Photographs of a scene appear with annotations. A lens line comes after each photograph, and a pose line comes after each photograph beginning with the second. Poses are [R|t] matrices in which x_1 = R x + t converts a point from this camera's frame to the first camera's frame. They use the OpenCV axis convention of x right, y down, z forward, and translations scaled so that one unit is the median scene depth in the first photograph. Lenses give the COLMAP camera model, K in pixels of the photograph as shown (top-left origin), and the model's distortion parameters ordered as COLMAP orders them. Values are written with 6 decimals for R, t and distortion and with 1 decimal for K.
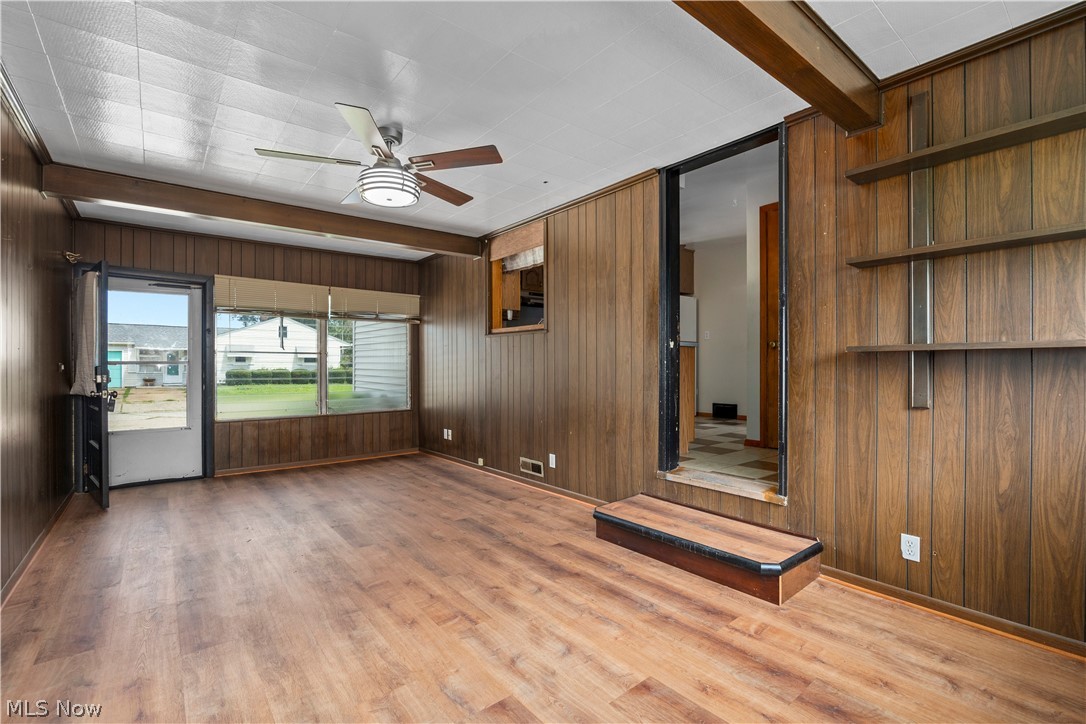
lens RADIAL K [[489.1, 0, 537.0], [0, 489.1, 364.7], [0, 0, 1]] dist [-0.017890, 0.002092]
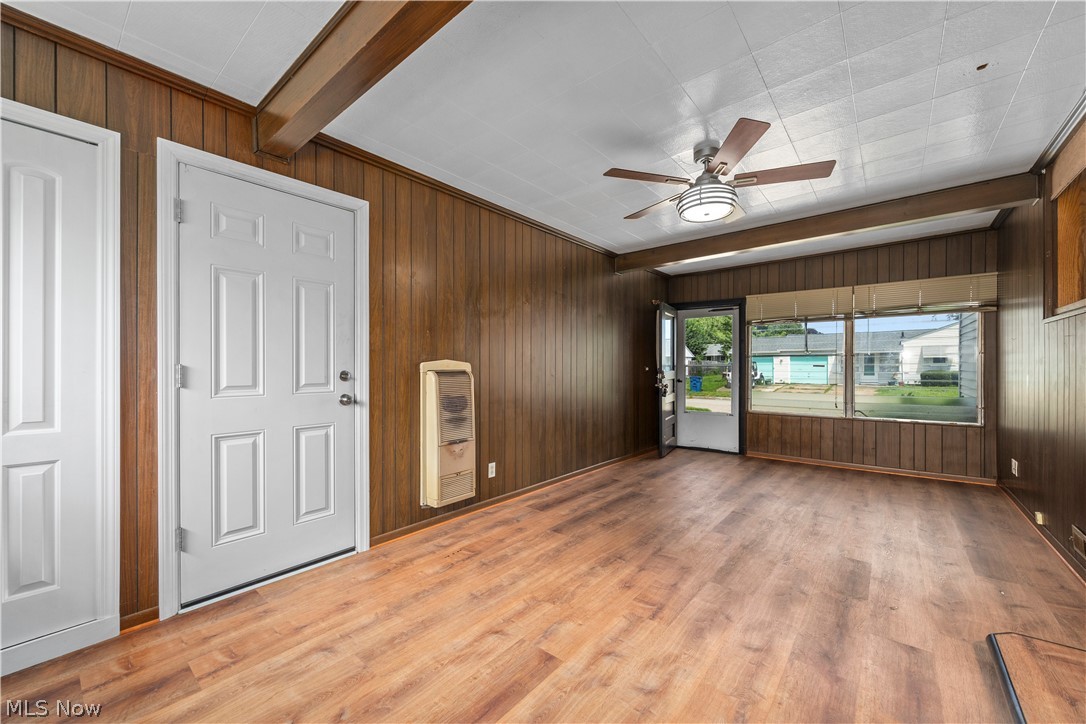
lens RADIAL K [[416.7, 0, 535.0], [0, 416.7, 367.6], [0, 0, 1]] dist [0.000225, -0.001553]
pose [[0.188820, 0.000011, -0.982012, 0.483947], [0.003515, 0.999994, 0.000687, -0.001631], [0.982005, -0.003581, 0.188819, 0.412128]]
